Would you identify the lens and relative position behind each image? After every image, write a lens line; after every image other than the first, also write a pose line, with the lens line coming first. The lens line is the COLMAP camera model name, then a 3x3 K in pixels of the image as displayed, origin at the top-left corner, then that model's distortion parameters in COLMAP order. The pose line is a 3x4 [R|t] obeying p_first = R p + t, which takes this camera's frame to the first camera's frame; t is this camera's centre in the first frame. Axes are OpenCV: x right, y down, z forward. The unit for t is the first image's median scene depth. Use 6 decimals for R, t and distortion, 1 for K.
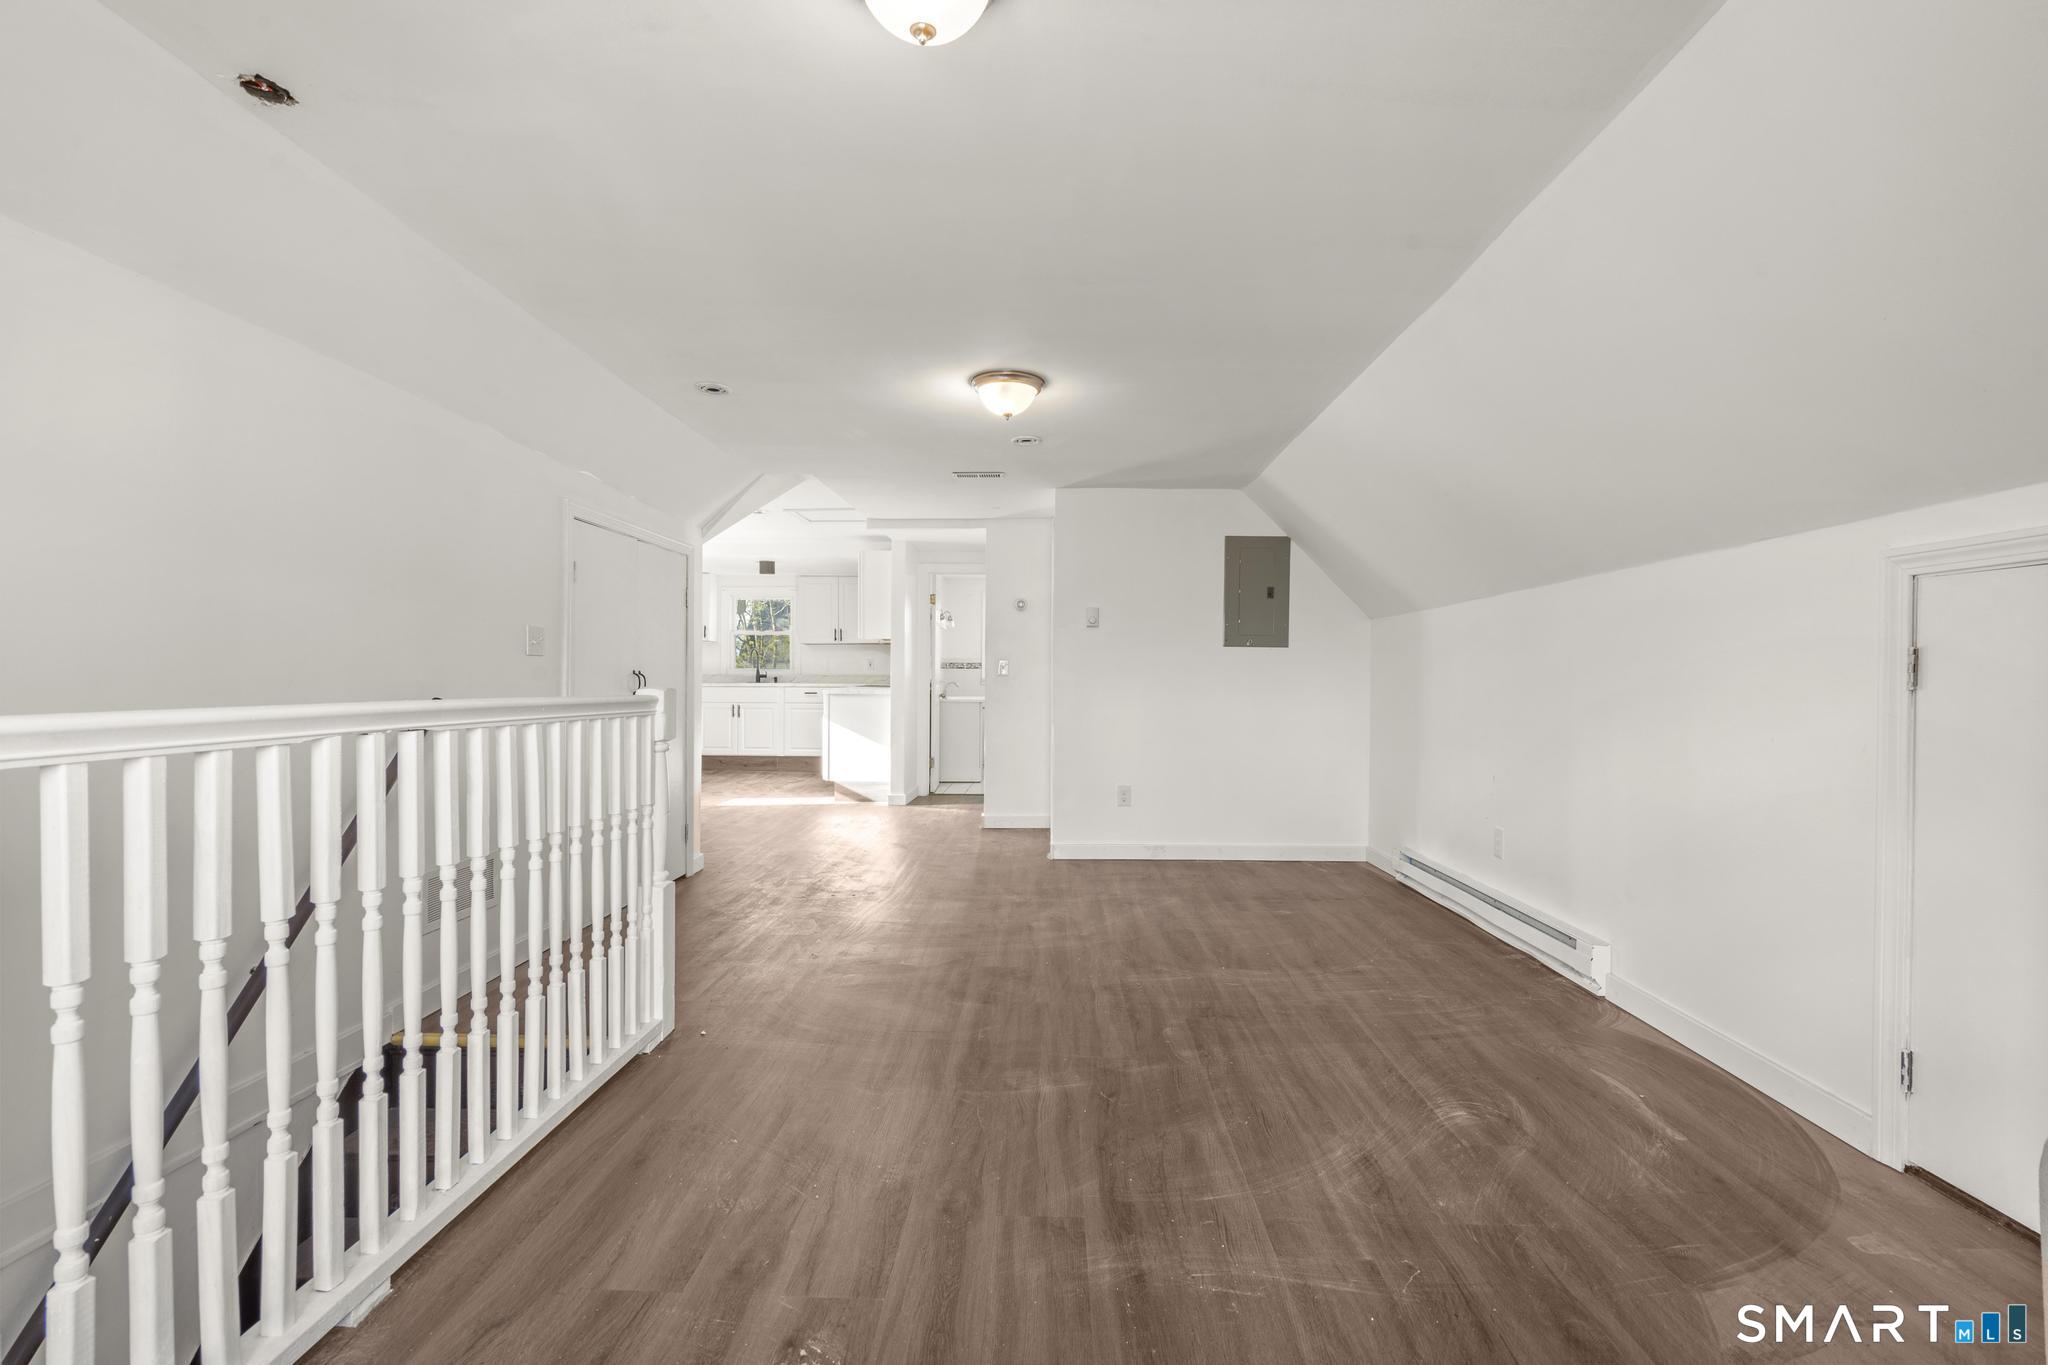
lens RADIAL K [[915.2, 0, 1026.5], [0, 915.2, 686.1], [0, 0, 1]] dist [-0.008572, 0.001034]
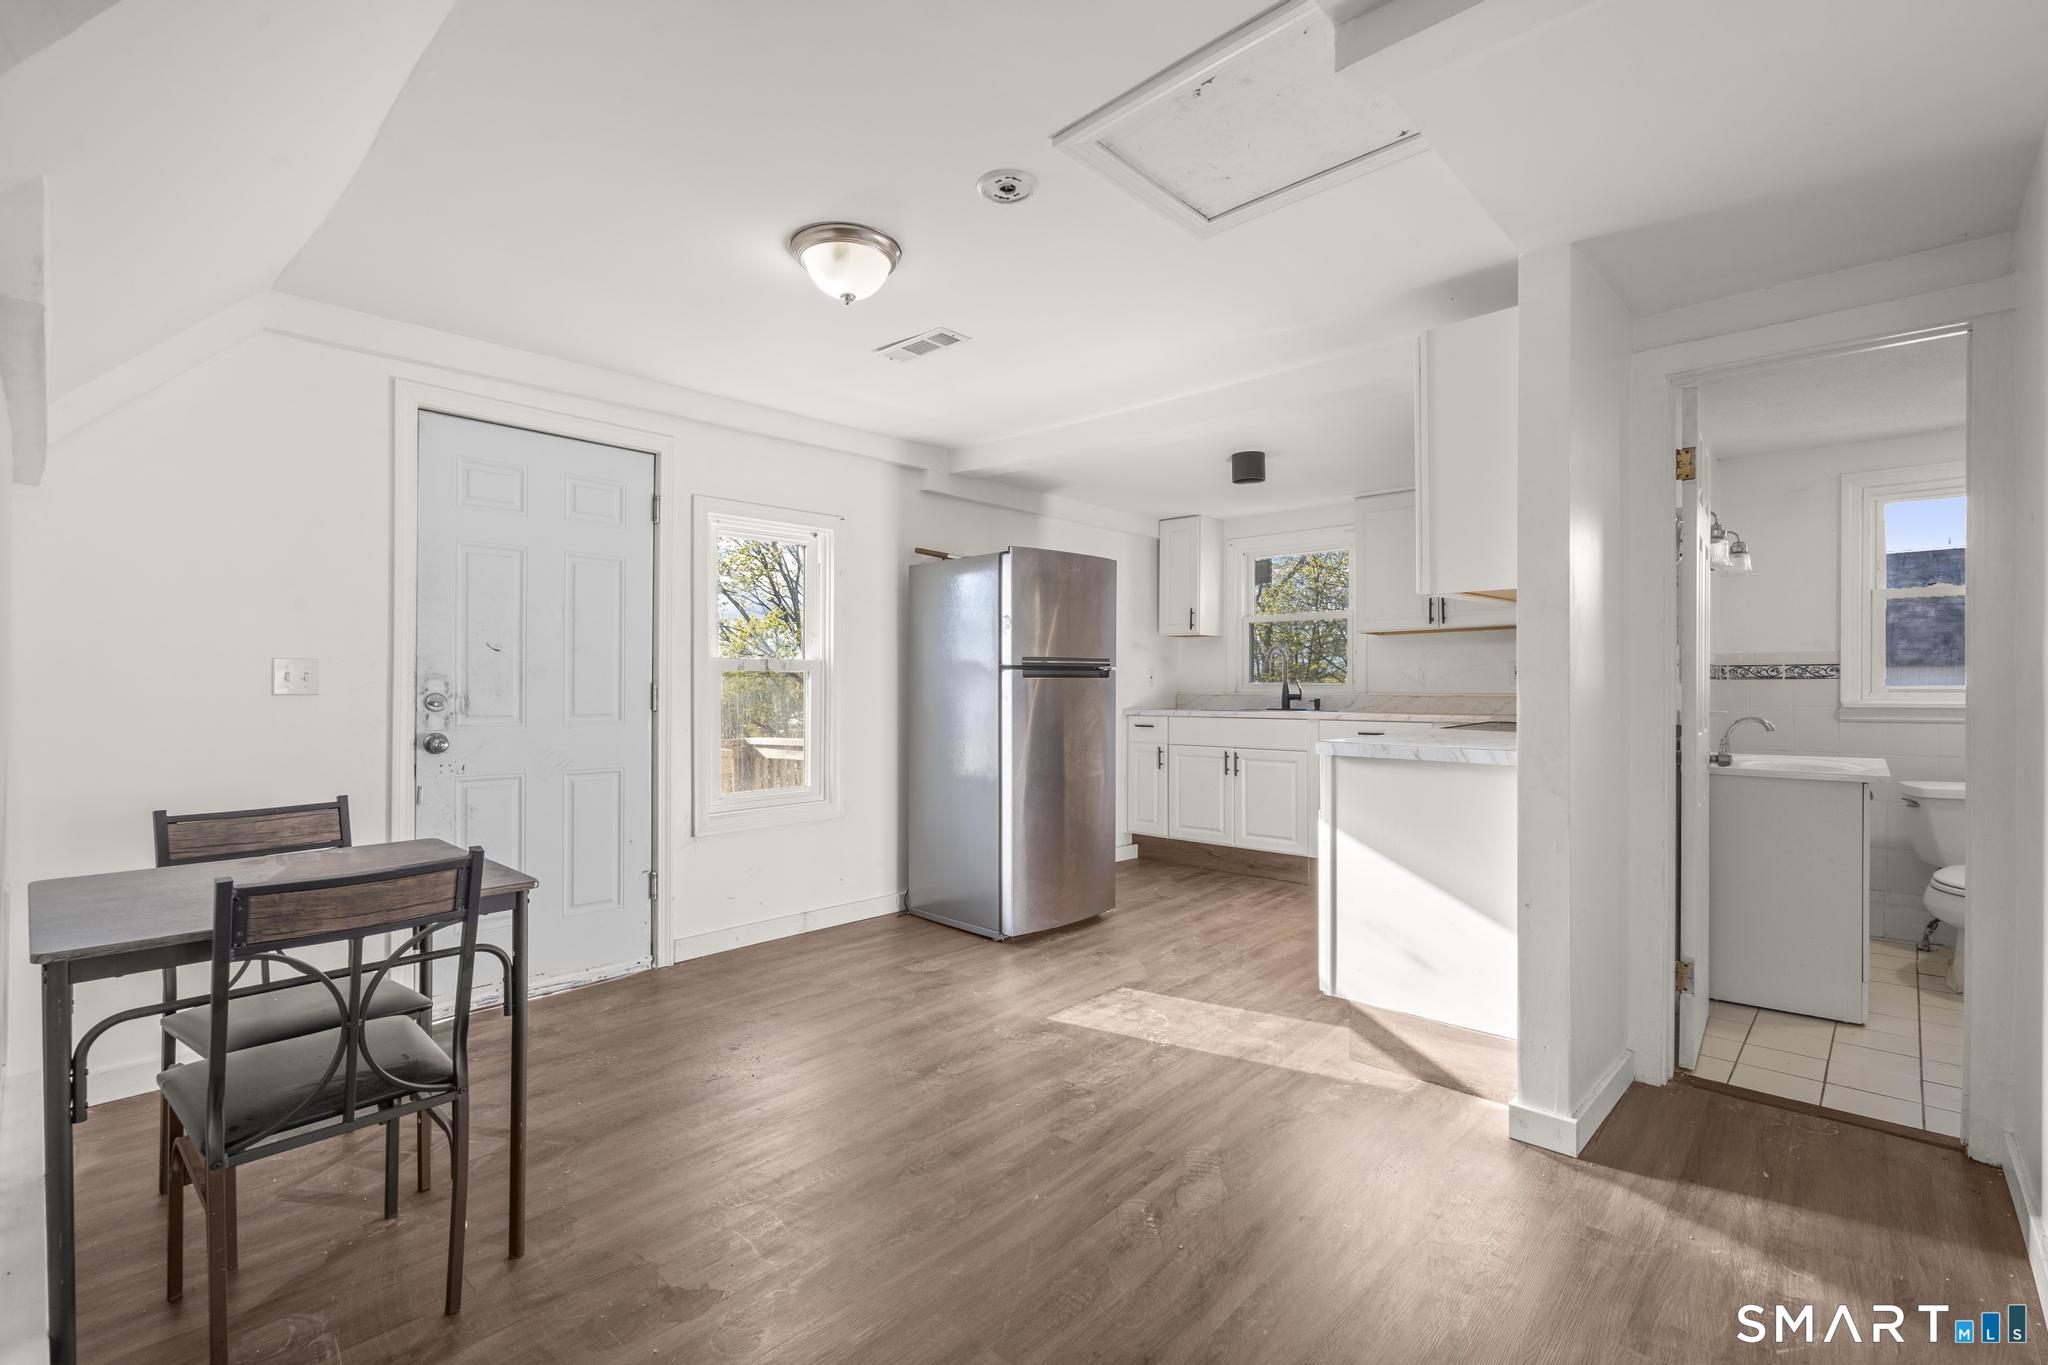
lens RADIAL K [[915.2, 0, 1023.0], [0, 915.2, 690.1], [0, 0, 1]] dist [-0.008572, 0.001034]
pose [[0.750403, -0.003513, -0.660971, -0.063546], [-0.003590, 0.999949, -0.009390, -0.011606], [0.660971, 0.009419, 0.750353, 0.586739]]
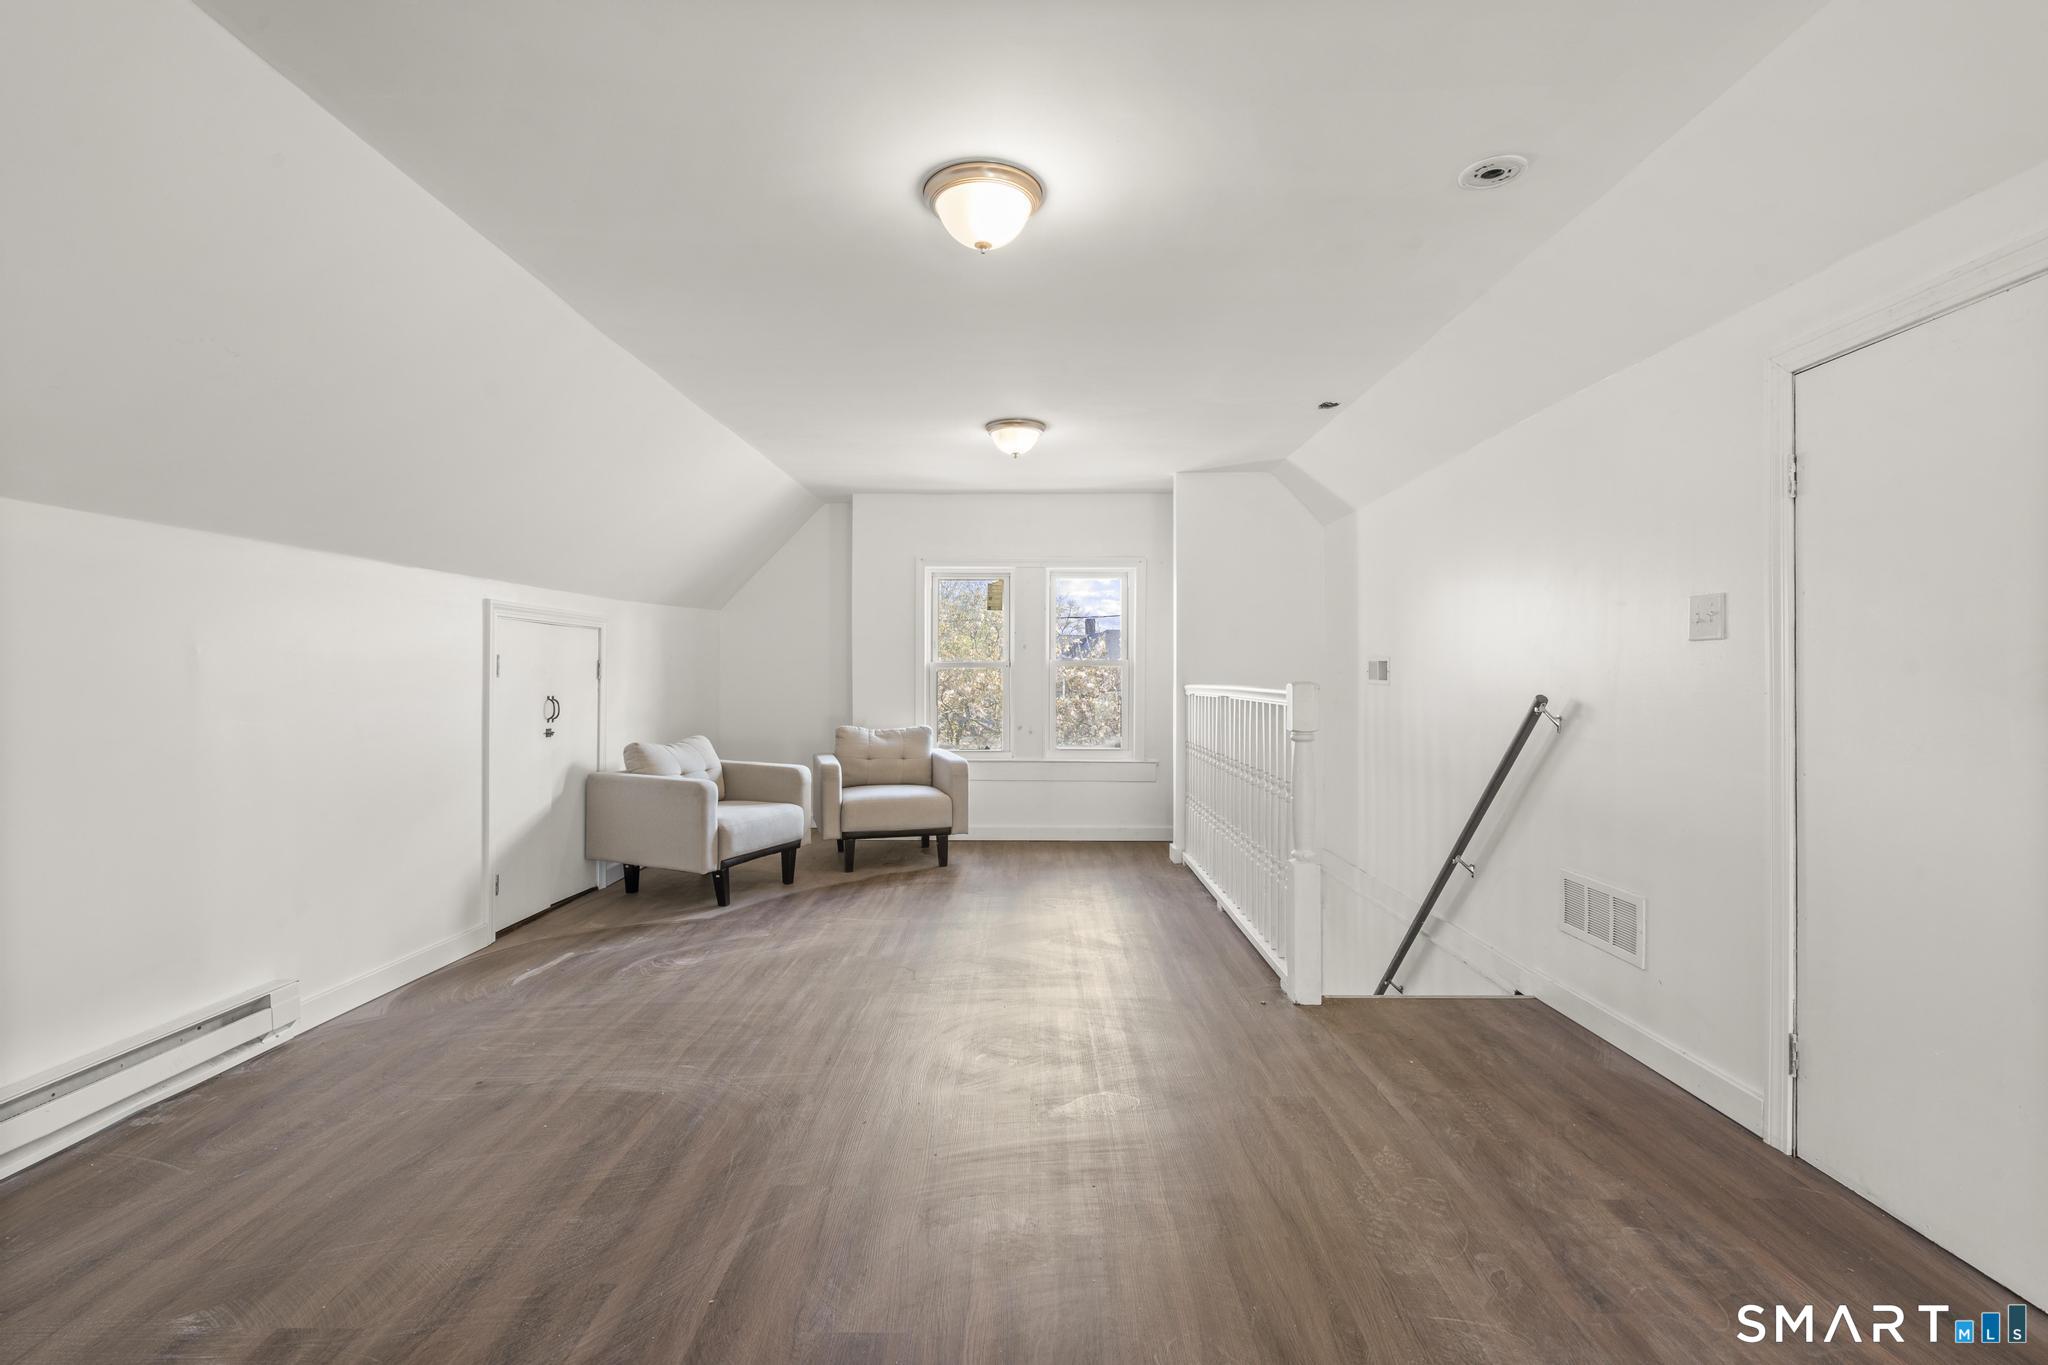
lens RADIAL K [[915.2, 0, 1024.1], [0, 915.2, 679.6], [0, 0, 1]] dist [-0.008572, 0.001034]
pose [[-0.999912, -0.006380, -0.011613, -0.047825], [-0.006506, 0.999920, 0.010830, -0.012147], [0.011543, 0.010905, -0.999874, 1.707568]]
